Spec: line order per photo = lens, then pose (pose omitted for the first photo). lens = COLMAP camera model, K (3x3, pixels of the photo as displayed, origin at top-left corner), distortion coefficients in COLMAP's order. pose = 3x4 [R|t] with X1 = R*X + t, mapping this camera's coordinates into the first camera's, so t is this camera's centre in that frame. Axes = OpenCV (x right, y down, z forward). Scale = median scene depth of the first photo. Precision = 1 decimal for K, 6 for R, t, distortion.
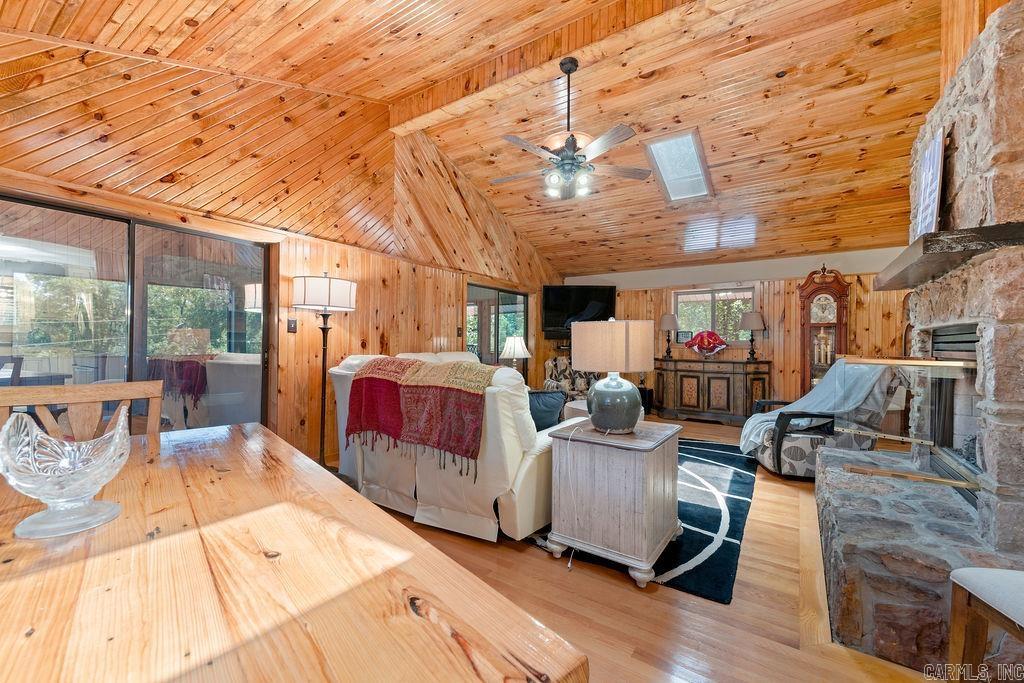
lens RADIAL K [[417.7, 0, 527.4], [0, 417.7, 344.1], [0, 0, 1]] dist [0.005917, -0.003319]
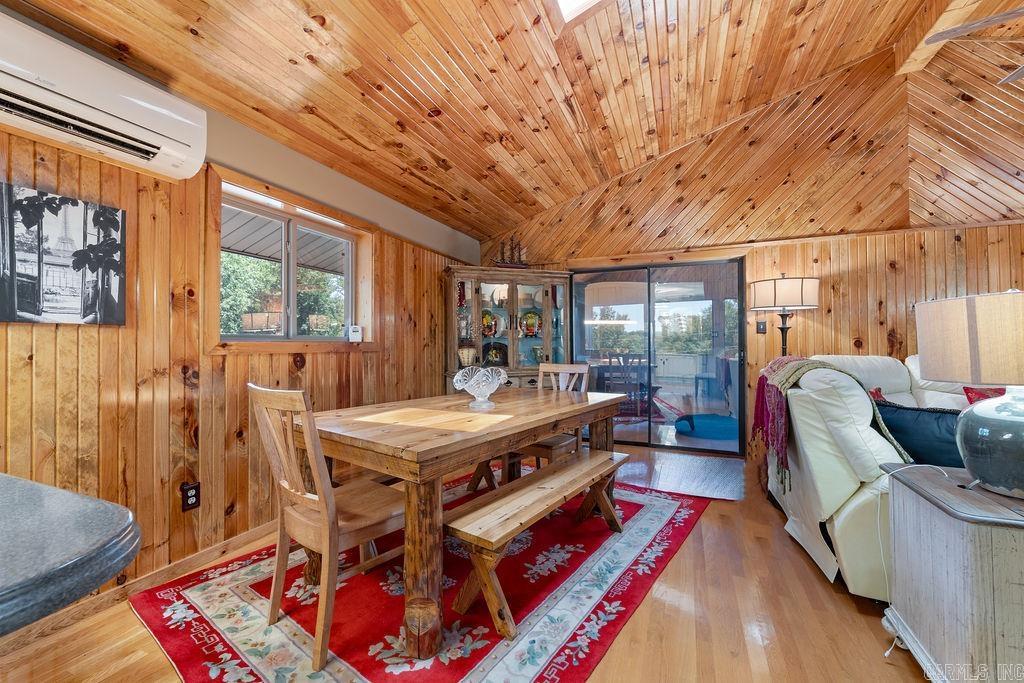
lens RADIAL K [[417.7, 0, 493.0], [0, 417.7, 339.9], [0, 0, 1]] dist [0.005917, -0.003319]
pose [[0.151687, -0.022982, -0.988161, 0.340481], [0.007841, 0.999726, -0.022048, 0.006414], [0.988397, -0.004404, 0.151826, 0.117991]]
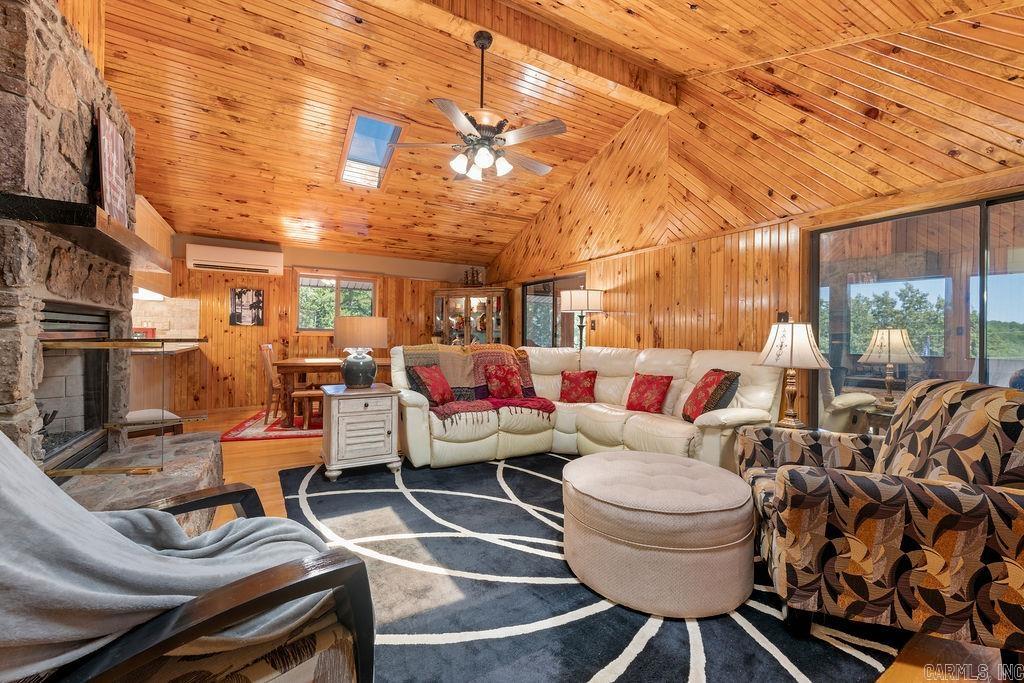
lens RADIAL K [[417.7, 0, 493.8], [0, 417.7, 334.5], [0, 0, 1]] dist [0.005917, -0.003319]
pose [[-0.485211, -0.017069, -0.874231, 0.703484], [-0.019093, 0.999778, -0.008923, 0.006175], [0.874189, 0.012362, -0.485429, 1.160687]]
